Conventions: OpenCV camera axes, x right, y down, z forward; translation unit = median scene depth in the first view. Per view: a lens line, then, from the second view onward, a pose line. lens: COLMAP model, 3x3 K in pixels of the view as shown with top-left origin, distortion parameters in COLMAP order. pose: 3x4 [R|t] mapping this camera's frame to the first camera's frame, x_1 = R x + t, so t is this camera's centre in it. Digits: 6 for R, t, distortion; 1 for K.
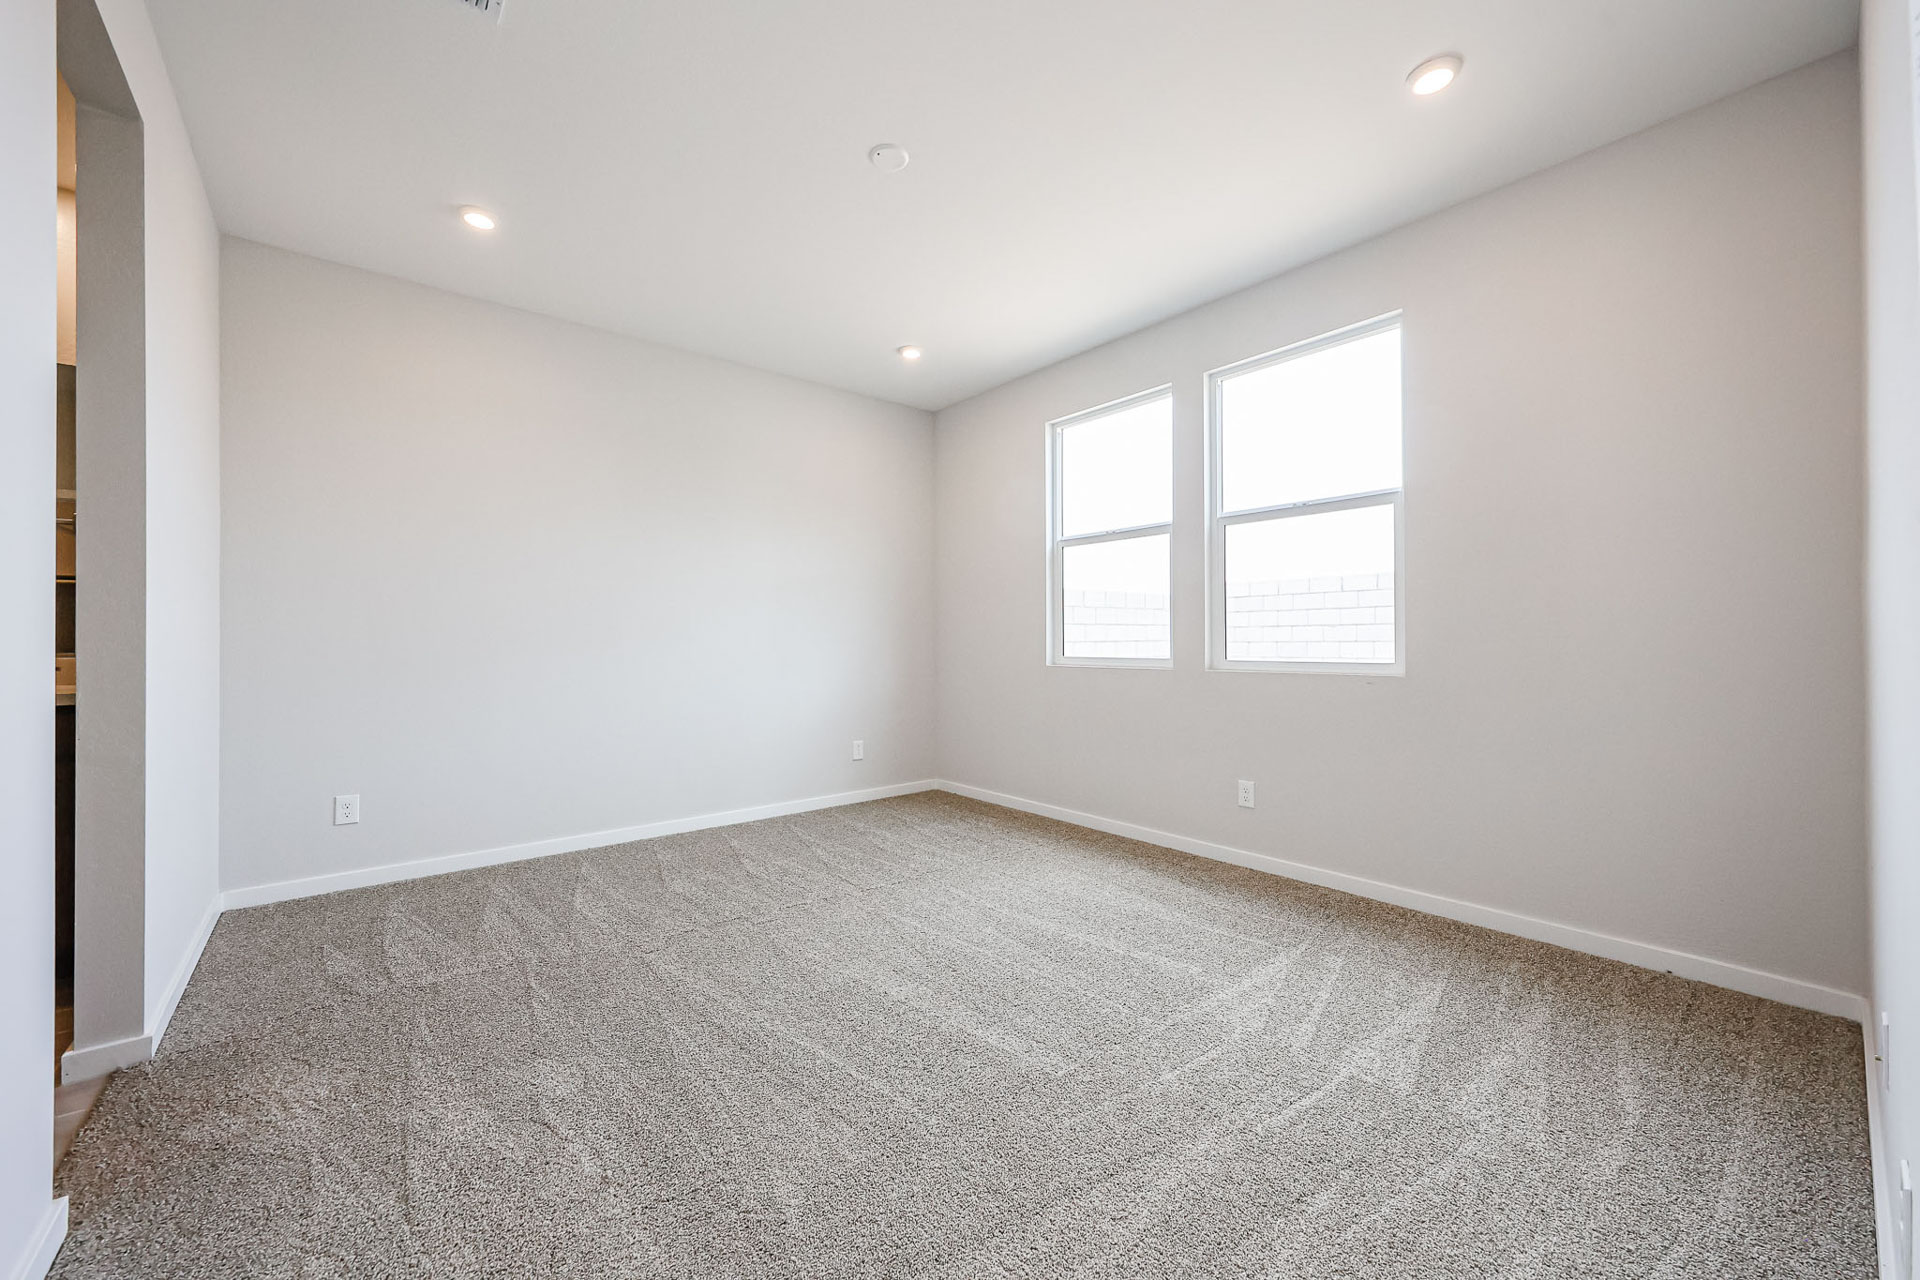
lens RADIAL K [[730.8, 0, 953.5], [0, 730.8, 638.0], [0, 0, 1]] dist [0.001710, 0.000149]
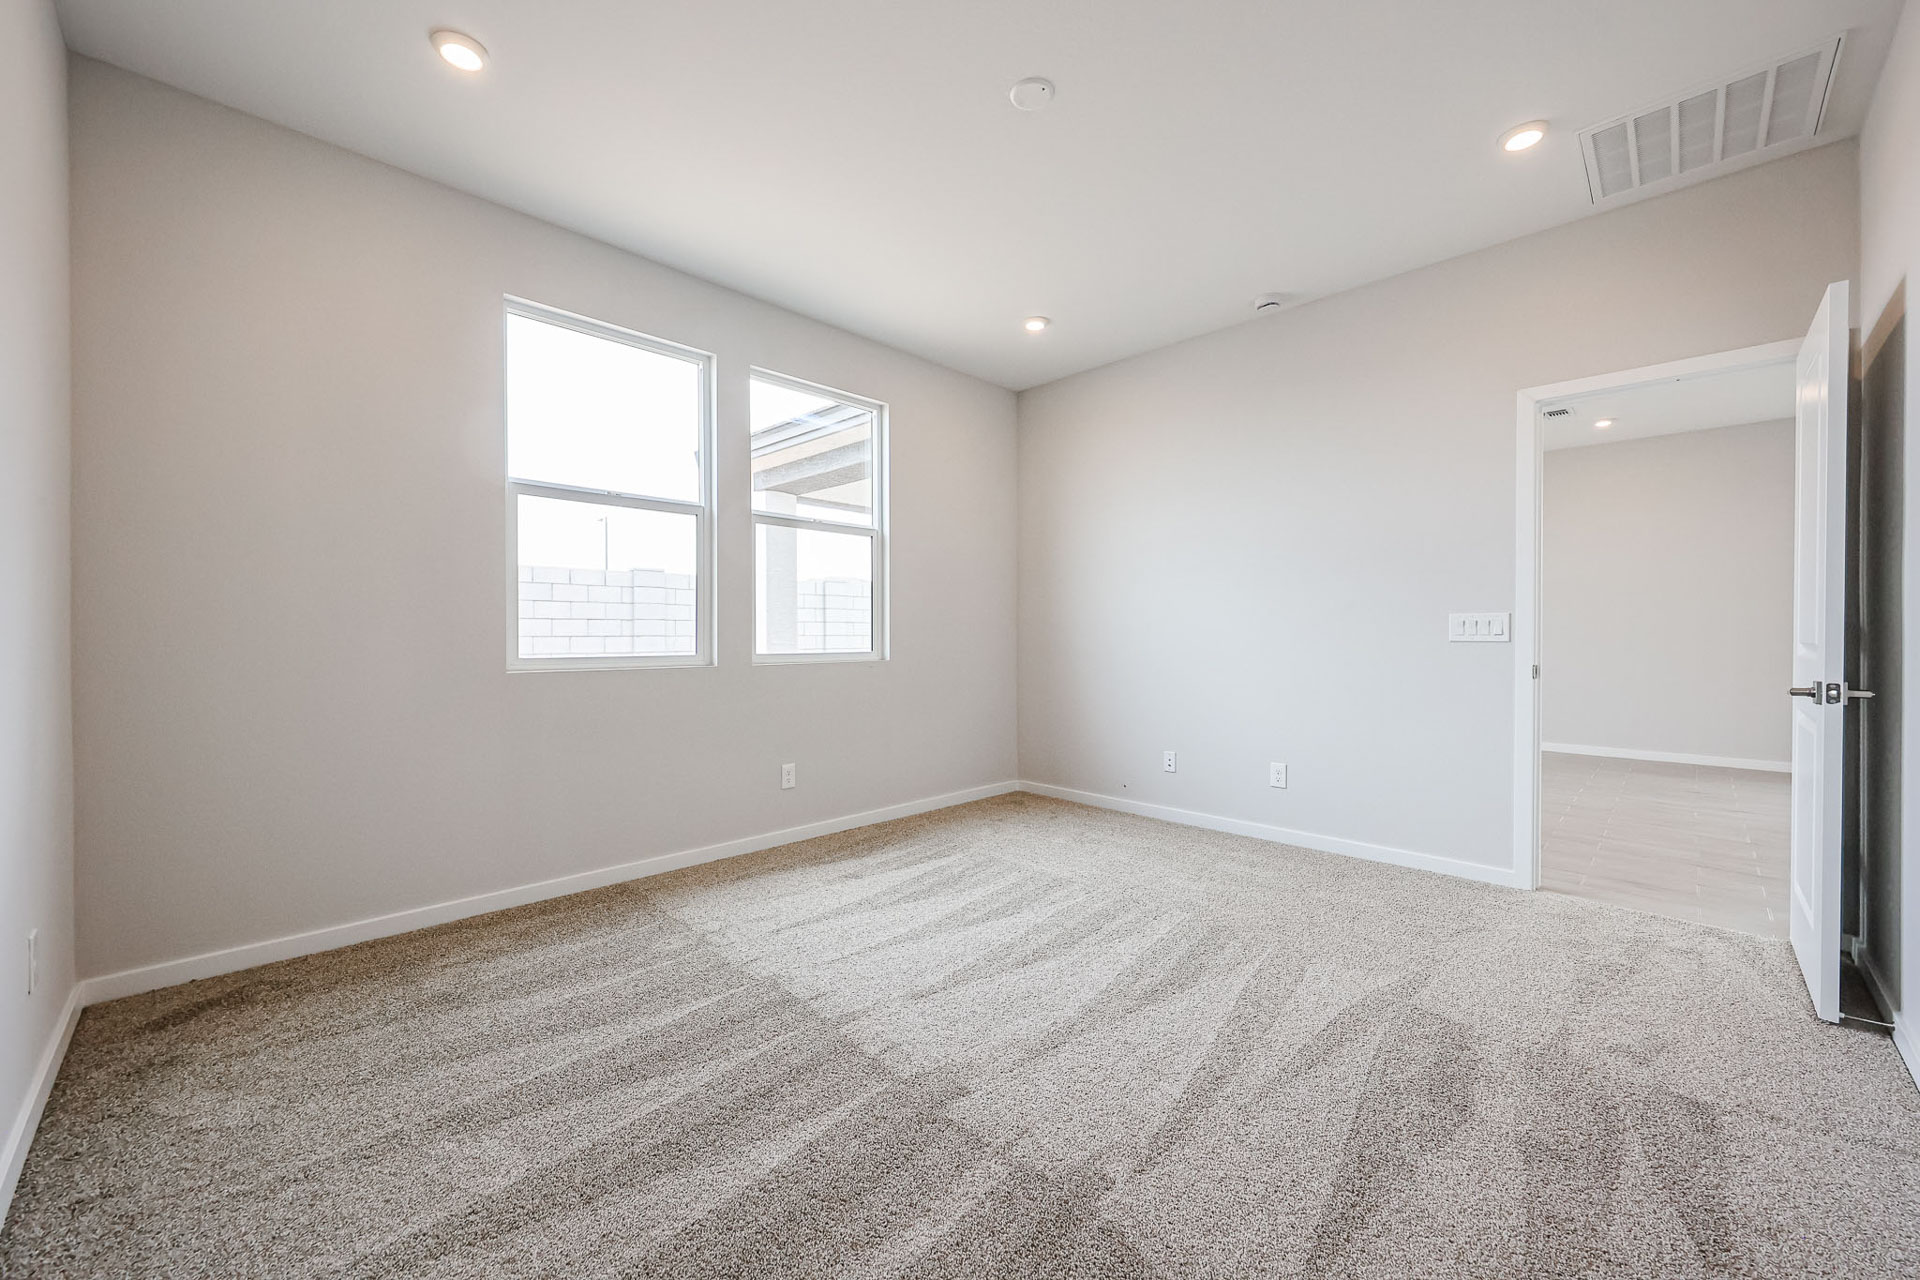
lens RADIAL K [[730.8, 0, 953.5], [0, 730.8, 638.0], [0, 0, 1]] dist [0.001710, 0.000149]
pose [[-0.095880, -0.001925, 0.995391, -0.667331], [-0.005703, 0.999983, 0.001384, 0.004347], [-0.995377, -0.005544, -0.095889, 0.810066]]
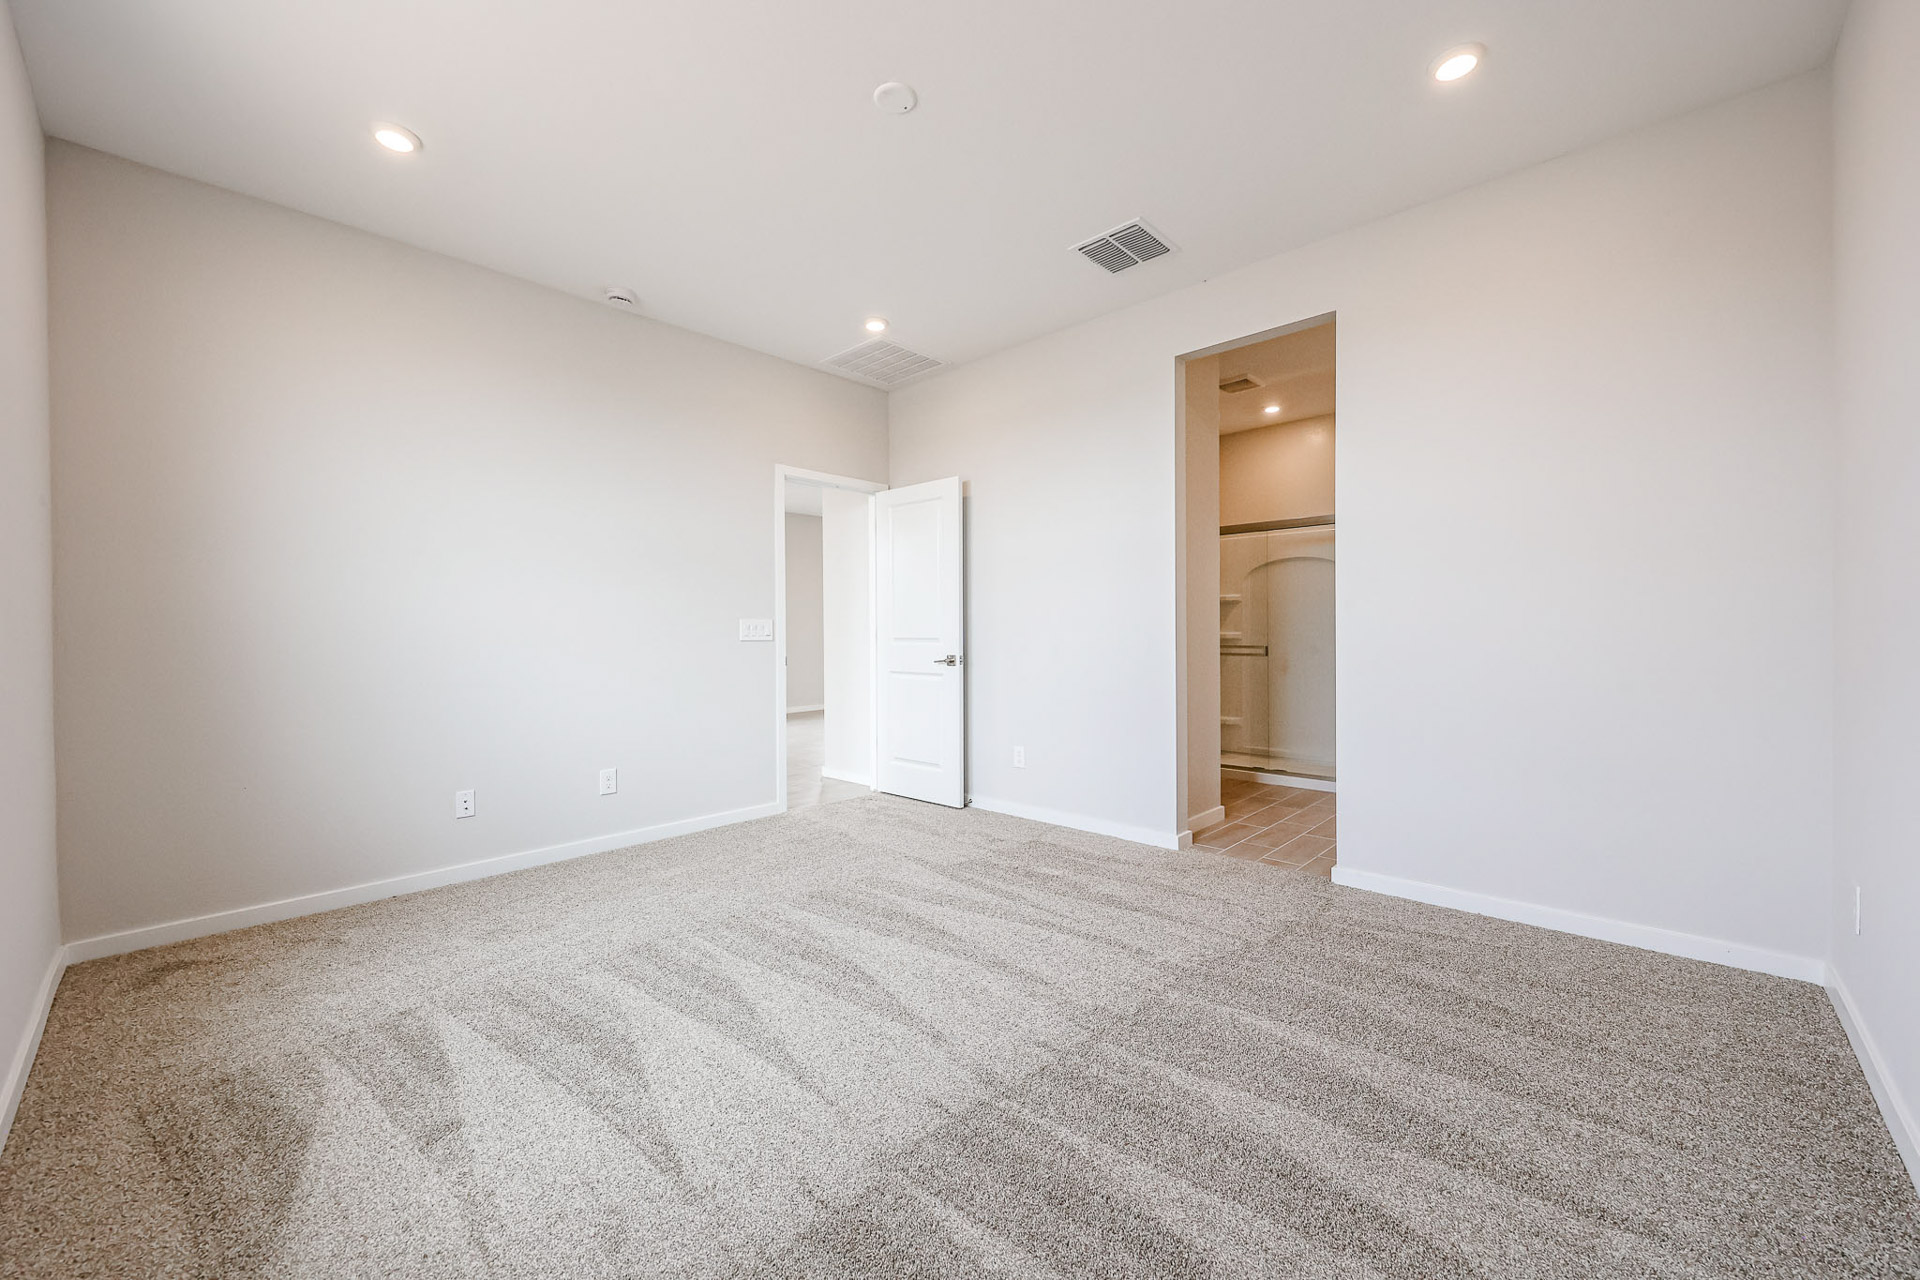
lens RADIAL K [[730.8, 0, 953.5], [0, 730.8, 638.0], [0, 0, 1]] dist [0.001710, 0.000149]
pose [[-0.993543, 0.011521, -0.112867, -0.019173], [0.011494, 0.999934, 0.000897, 0.004605], [0.112870, -0.000406, -0.993610, 1.320340]]
